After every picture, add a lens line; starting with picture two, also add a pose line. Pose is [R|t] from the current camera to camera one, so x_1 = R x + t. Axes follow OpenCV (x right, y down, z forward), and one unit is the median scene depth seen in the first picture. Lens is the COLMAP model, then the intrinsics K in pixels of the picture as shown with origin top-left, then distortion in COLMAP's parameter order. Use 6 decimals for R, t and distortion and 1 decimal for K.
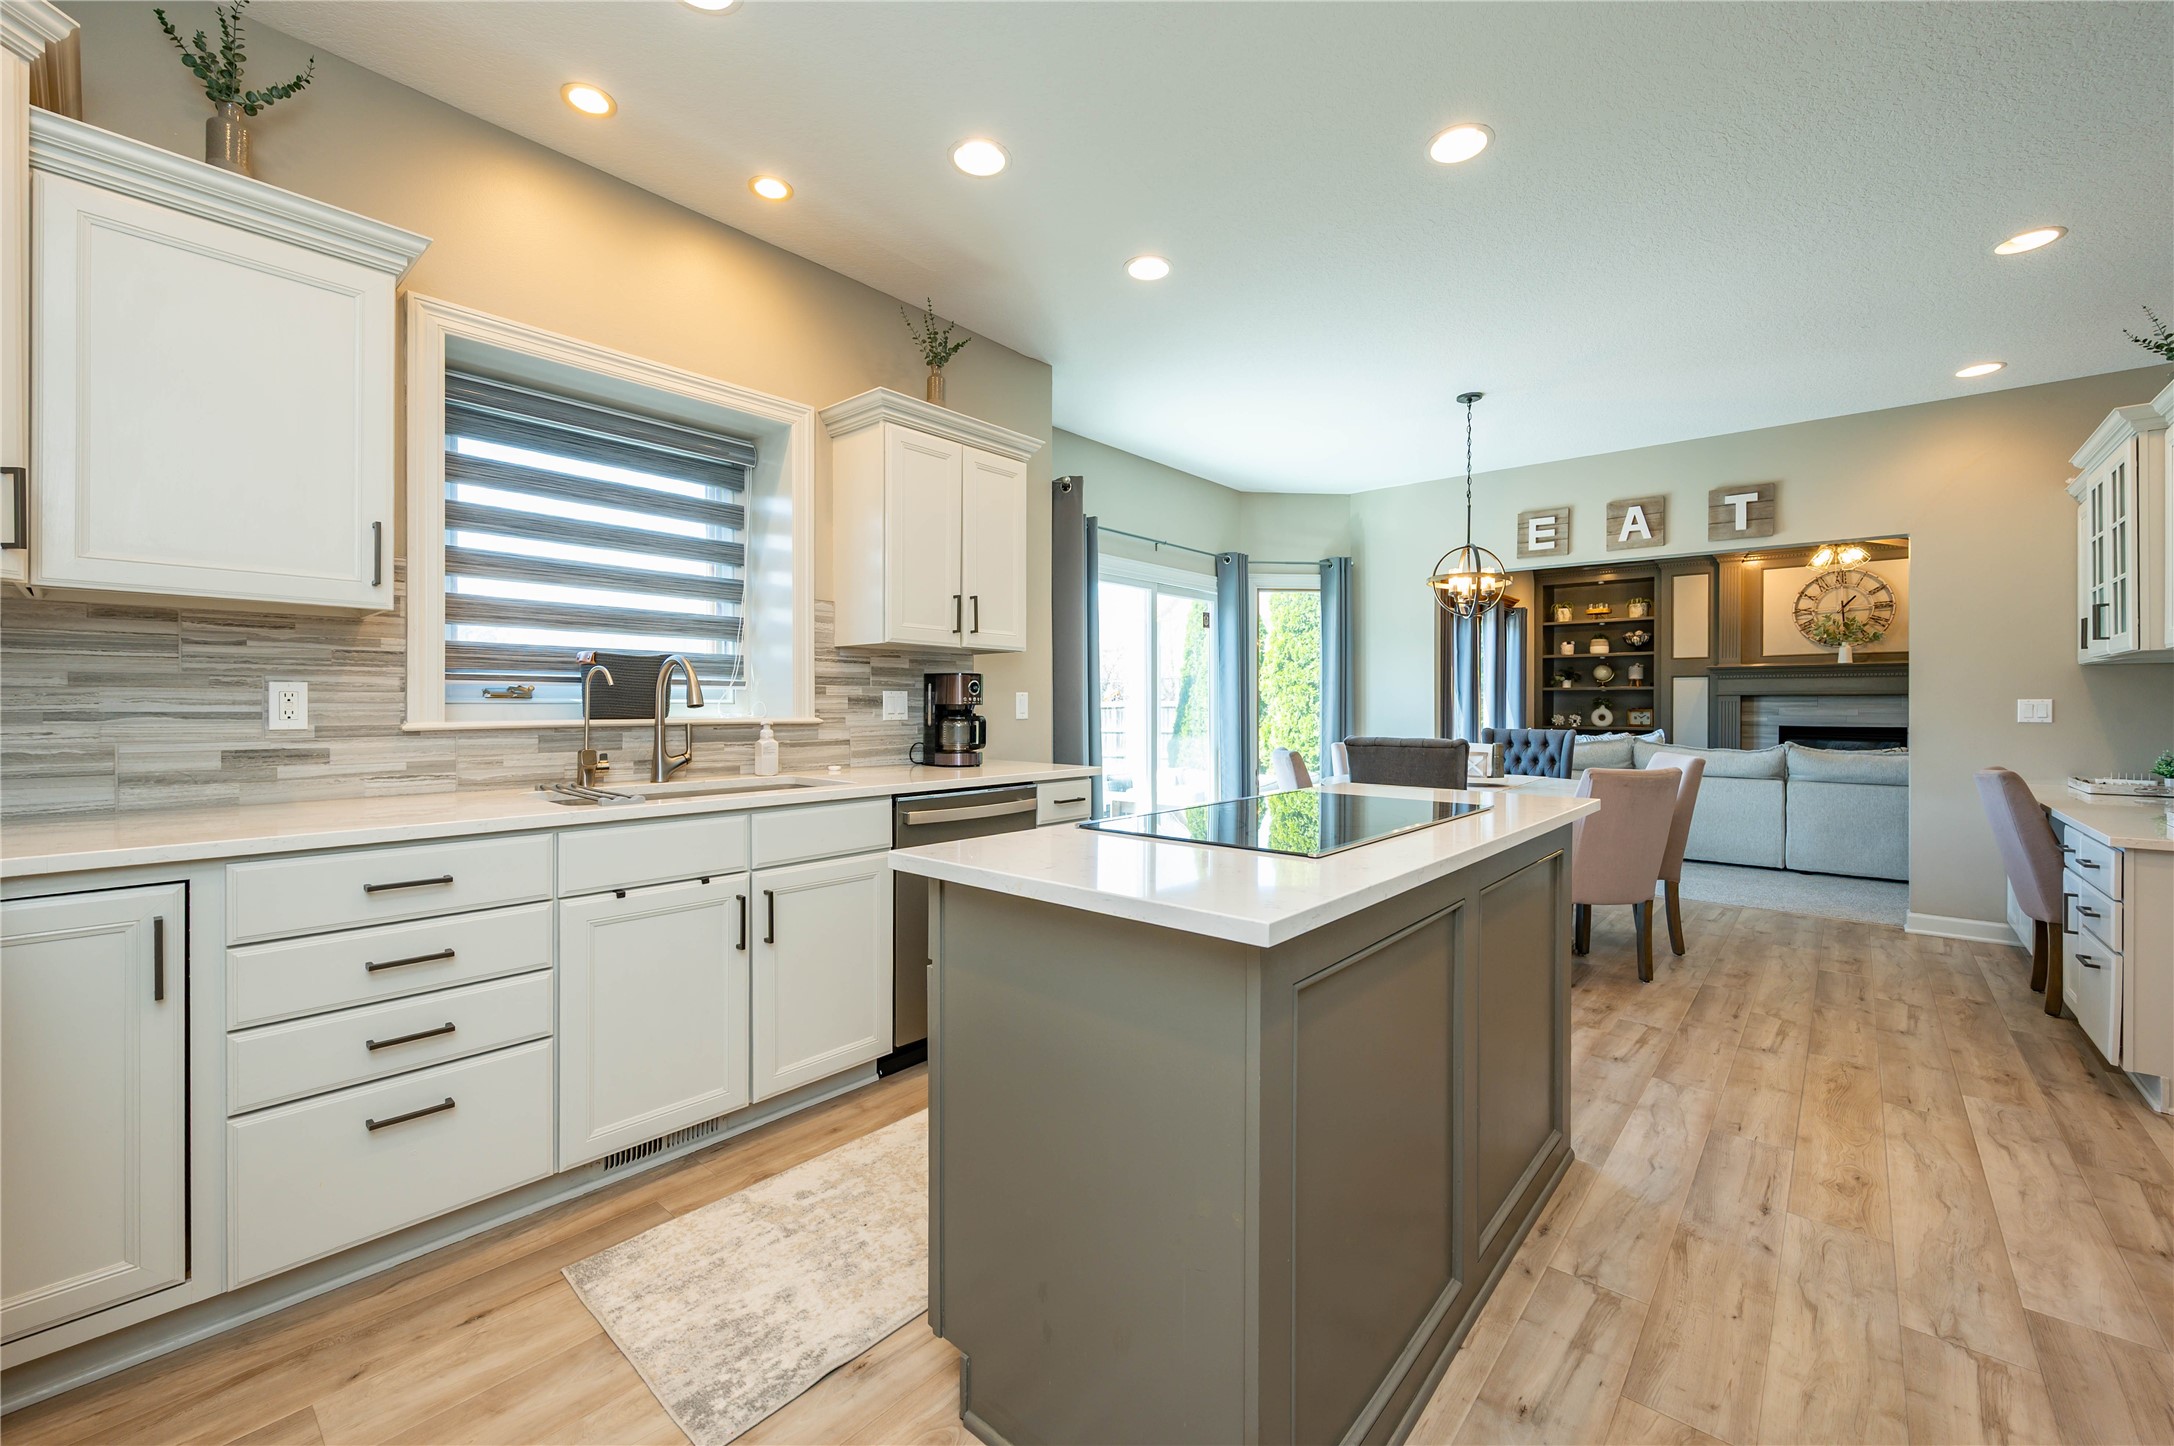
lens RADIAL K [[864.7, 0, 1095.9], [0, 864.7, 713.6], [0, 0, 1]] dist [0.000018, 0.000123]
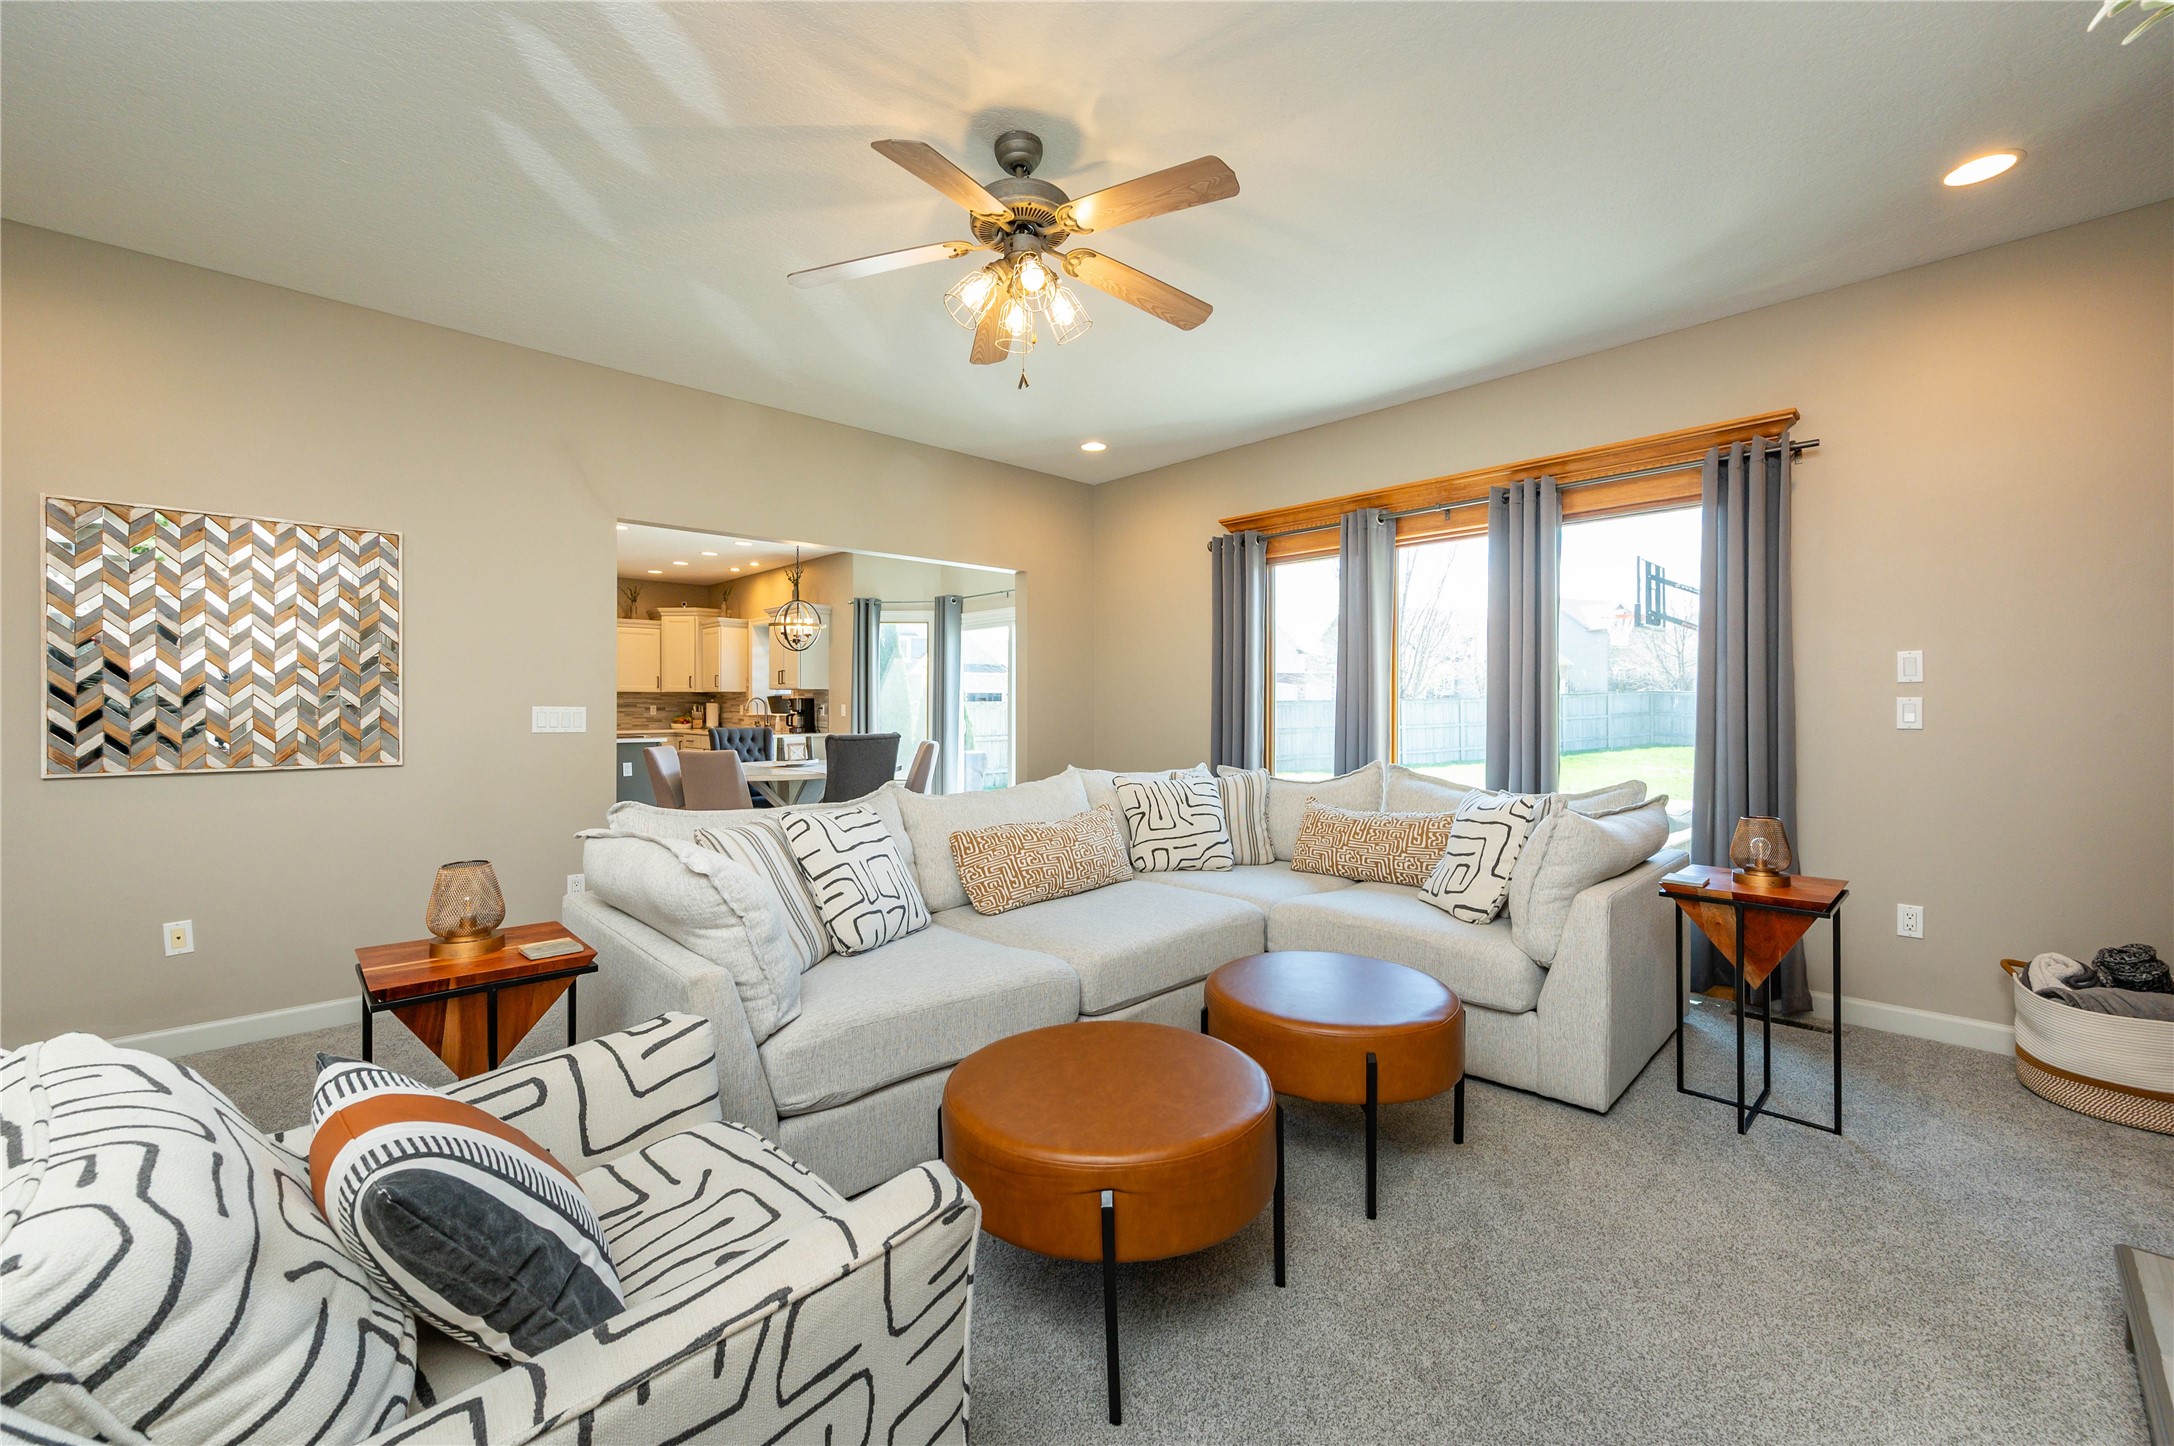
lens RADIAL K [[867.8, 0, 1089.1], [0, 867.8, 708.3], [0, 0, 1]] dist [-0.000523, 0.000247]
pose [[-0.084453, 0.001840, -0.996426, 2.618969], [-0.009260, 0.999954, 0.002632, -0.033539], [0.996384, 0.009450, -0.084432, 2.291289]]
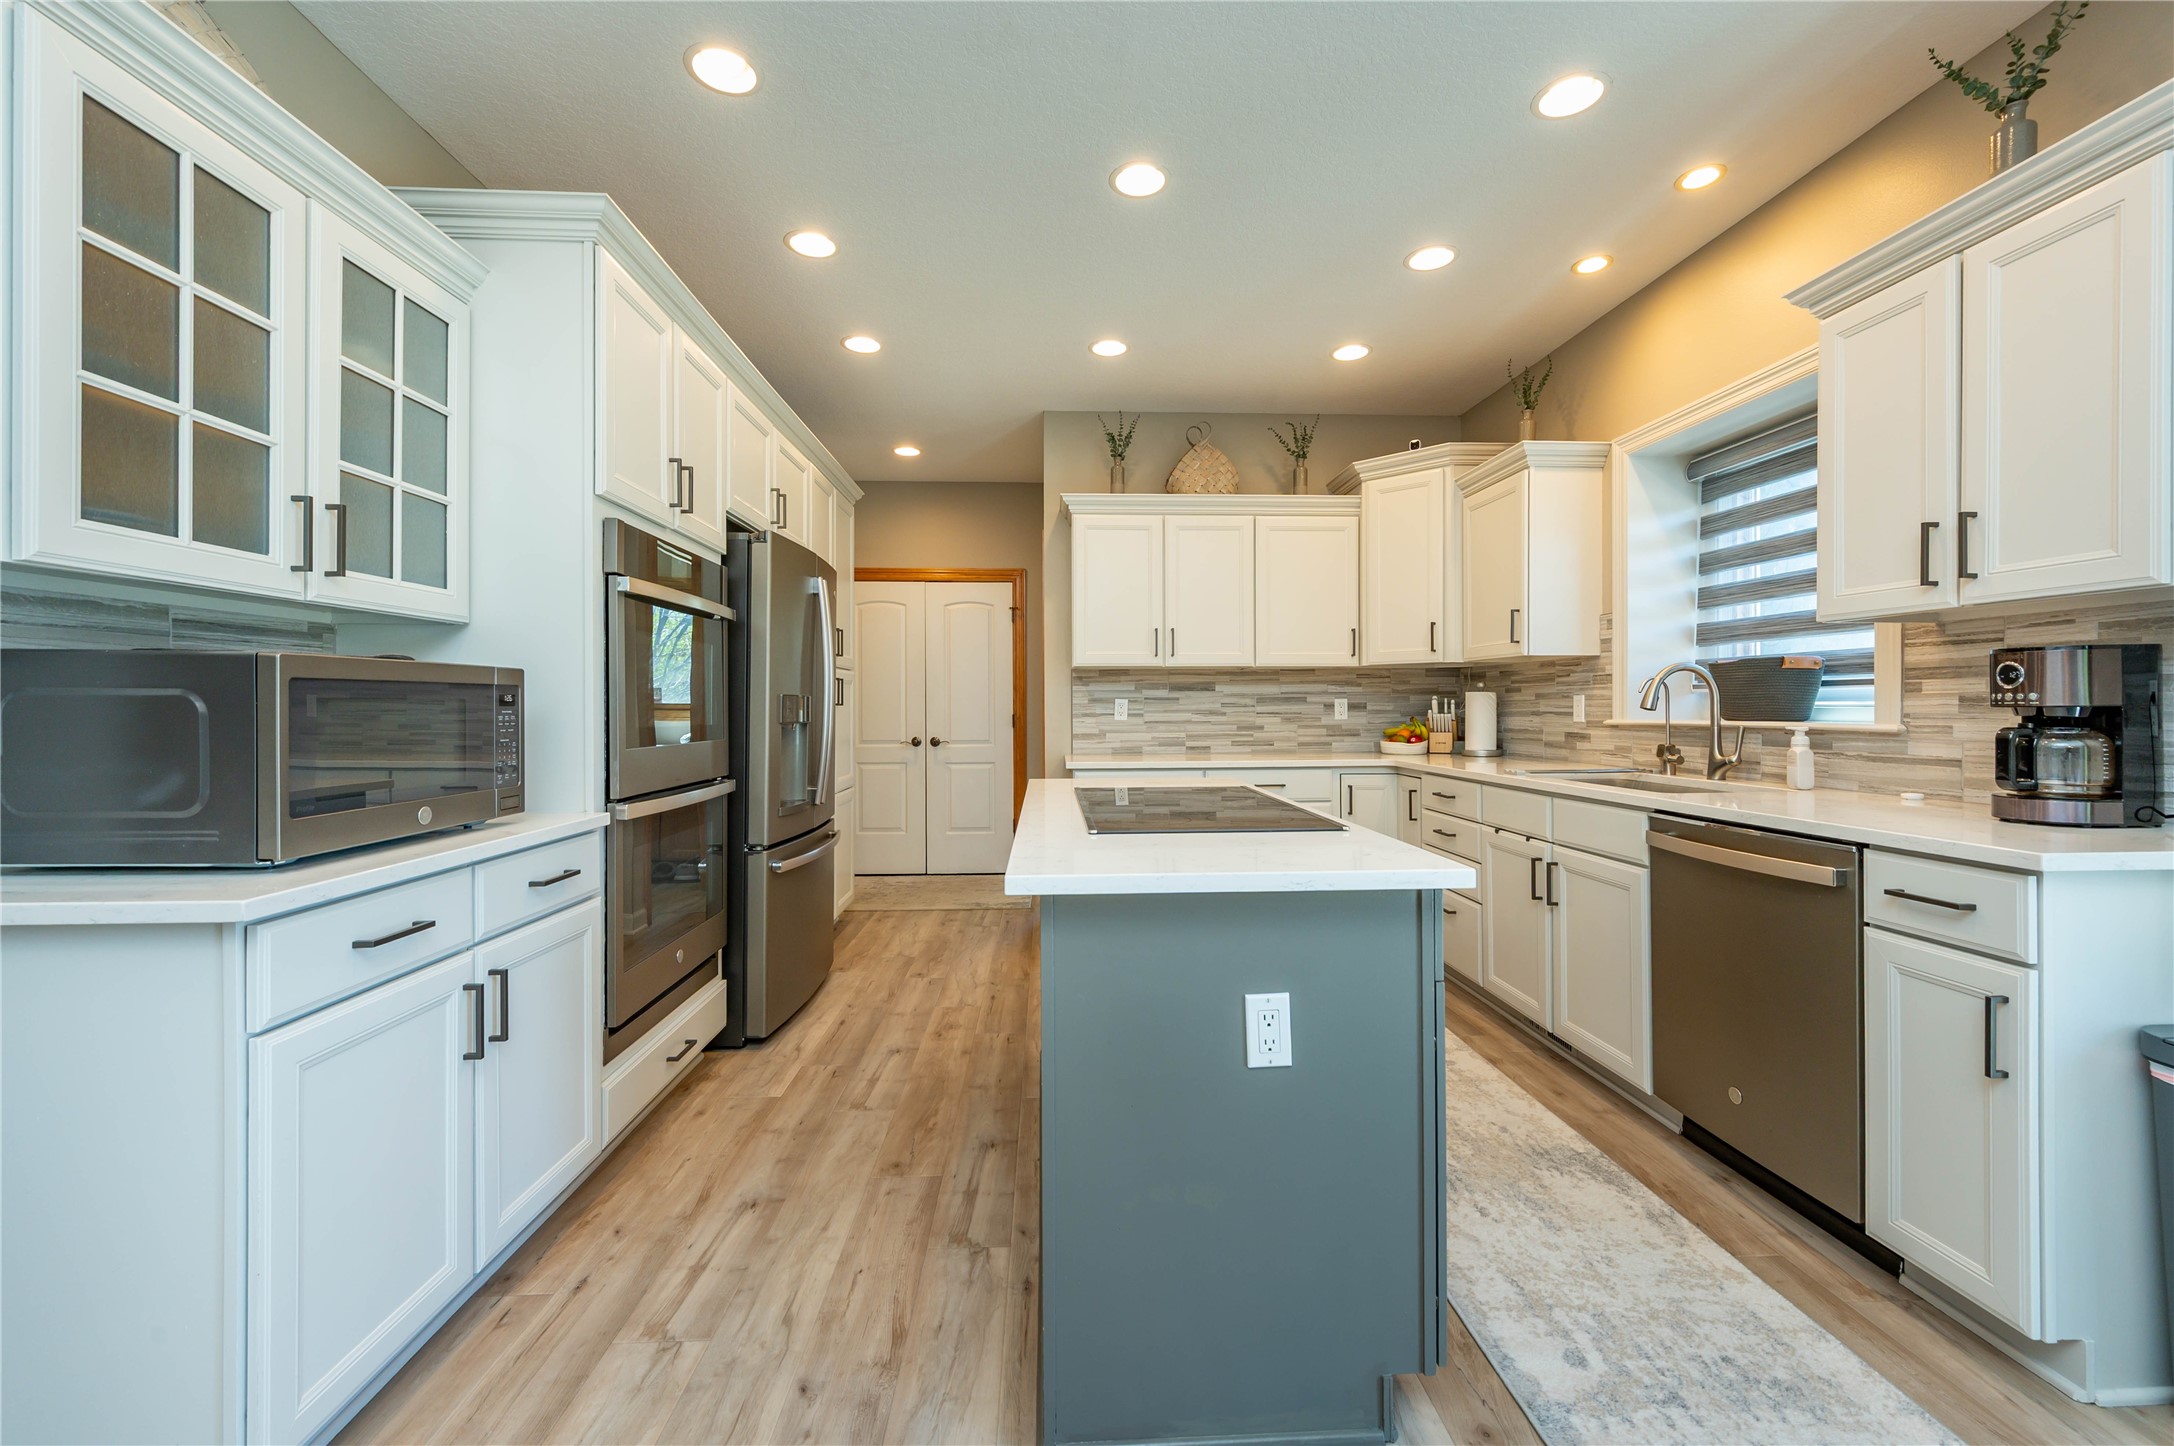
lens RADIAL K [[867.8, 0, 1089.1], [0, 867.8, 708.3], [0, 0, 1]] dist [-0.000523, 0.000247]
pose [[-0.722230, 0.001245, -0.691652, 0.686713], [-0.004450, 0.999969, 0.006447, -0.011021], [0.691639, 0.007734, -0.722202, 1.059224]]
